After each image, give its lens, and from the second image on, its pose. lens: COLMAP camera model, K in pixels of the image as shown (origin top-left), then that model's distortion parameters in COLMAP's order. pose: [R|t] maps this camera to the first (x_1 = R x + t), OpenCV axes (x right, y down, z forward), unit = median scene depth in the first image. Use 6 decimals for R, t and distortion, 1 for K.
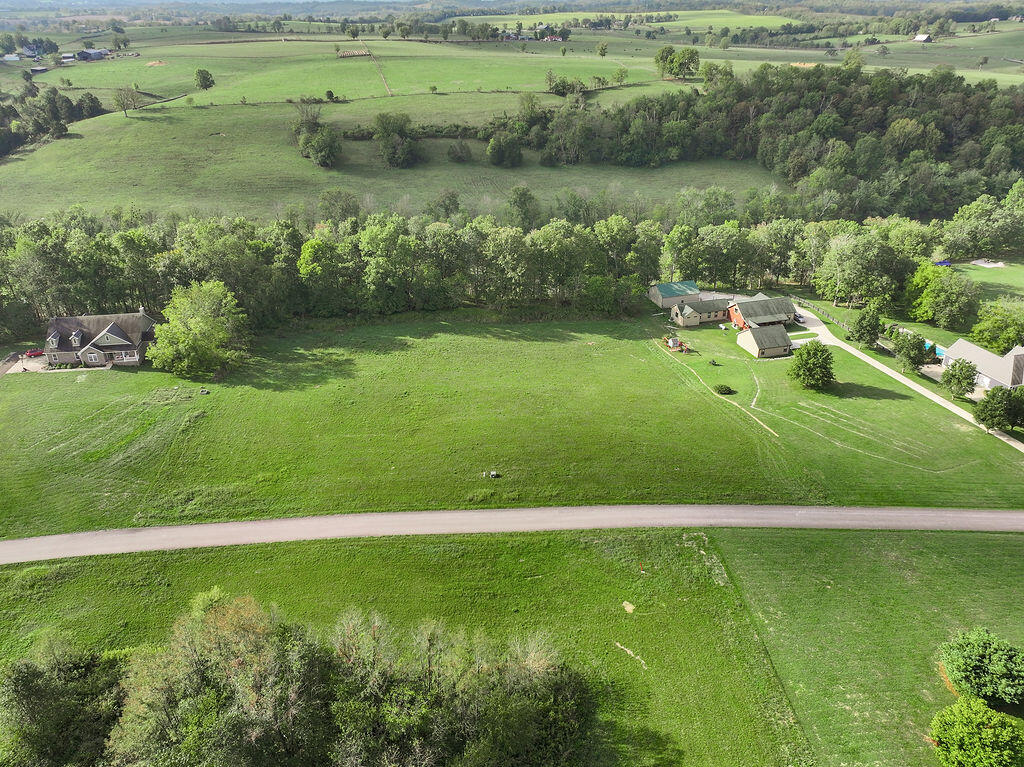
lens RADIAL K [[751.1, 0, 515.0], [0, 751.1, 381.7], [0, 0, 1]] dist [0.001028, 0.007279]
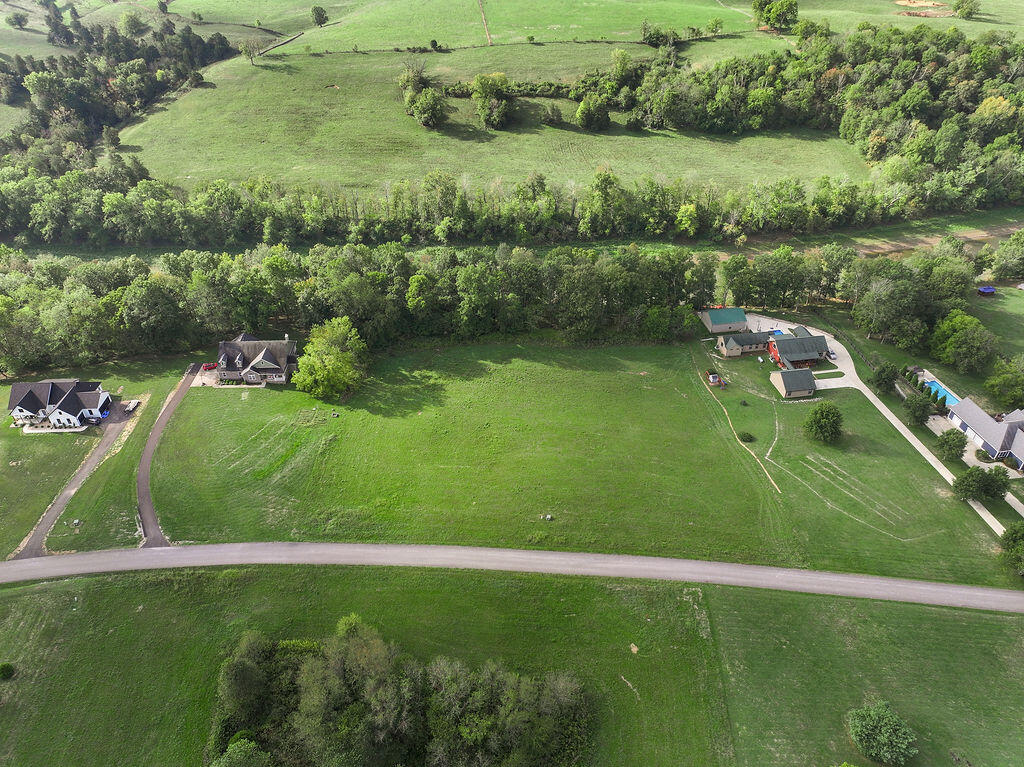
lens RADIAL K [[711.5, 0, 515.6], [0, 711.5, 382.9], [0, 0, 1]] dist [-0.000533, 0.010359]
pose [[0.992152, 0.074787, -0.100203, 0.014893], [-0.057714, 0.984839, 0.163589, -0.217554], [0.110918, -0.156522, 0.981427, -0.141628]]
